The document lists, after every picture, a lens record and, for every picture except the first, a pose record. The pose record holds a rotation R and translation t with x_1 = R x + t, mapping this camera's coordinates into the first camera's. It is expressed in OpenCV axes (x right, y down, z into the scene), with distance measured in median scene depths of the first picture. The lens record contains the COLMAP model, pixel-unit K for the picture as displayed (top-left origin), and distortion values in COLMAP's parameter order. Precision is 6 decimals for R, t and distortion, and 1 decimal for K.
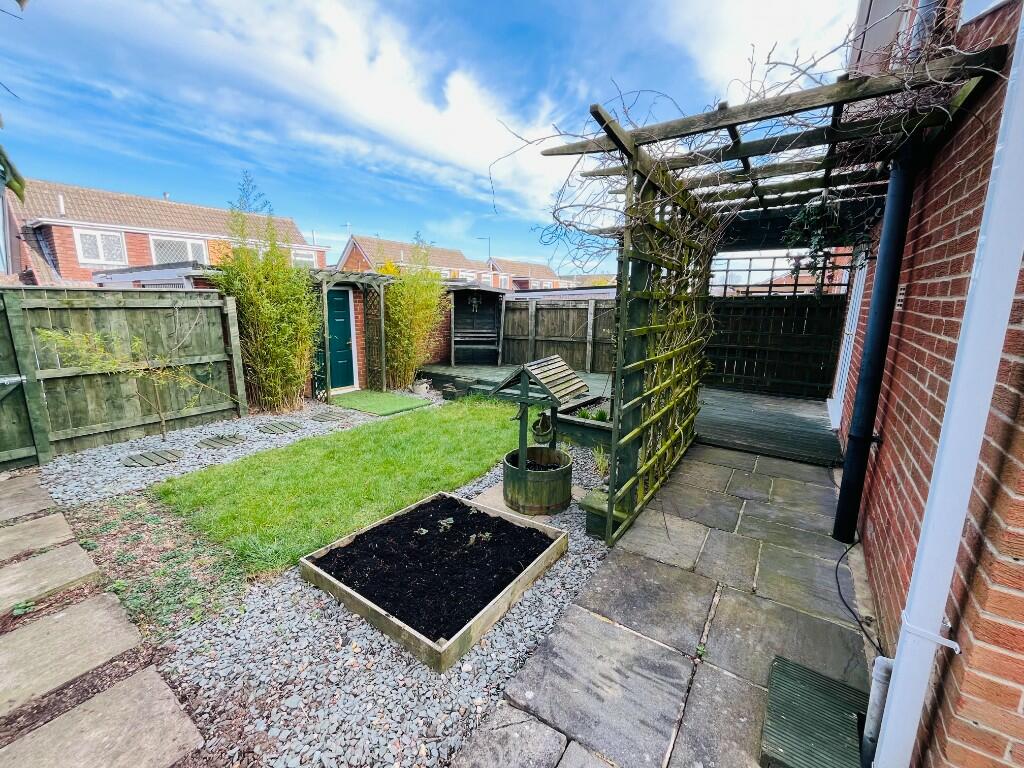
lens RADIAL K [[414.5, 0, 512.0], [0, 414.5, 384.0], [0, 0, 1]] dist [-0.004344, -0.000164]
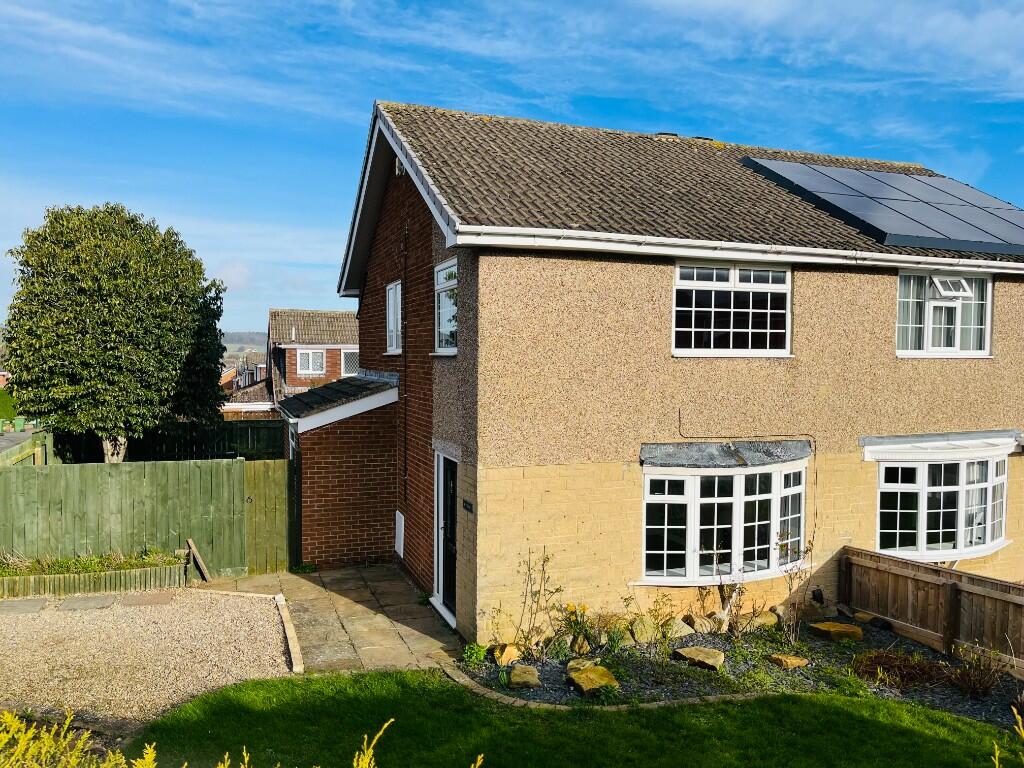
lens RADIAL K [[773.4, 0, 512.0], [0, 773.4, 384.0], [0, 0, 1]] dist [0.000445, 0.000197]
pose [[0.826739, 0.007068, -0.562541, 2.475902], [-0.104276, 0.984520, -0.140879, 0.050788], [0.552837, 0.175130, 0.814678, -1.723930]]
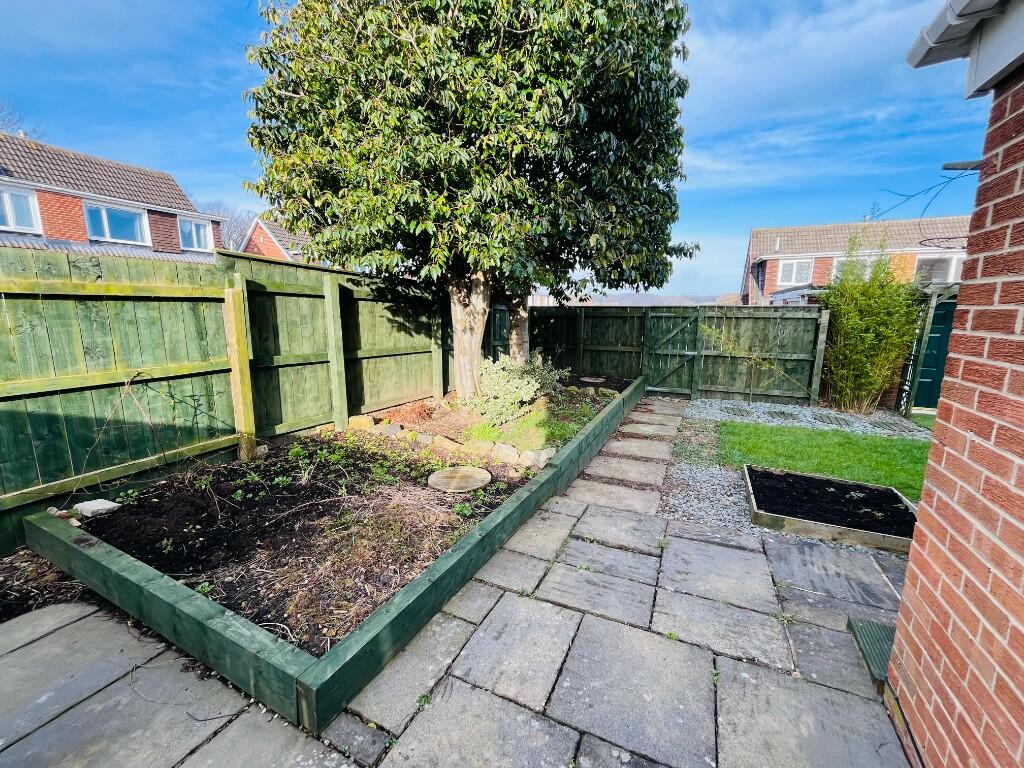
lens RADIAL K [[414.5, 0, 512.0], [0, 414.5, 384.0], [0, 0, 1]] dist [-0.004344, -0.000164]
pose [[0.179069, 0.167793, -0.969422, 0.406935], [-0.200029, 0.970978, 0.131113, 0.033036], [0.963287, 0.170435, 0.207436, -0.145364]]
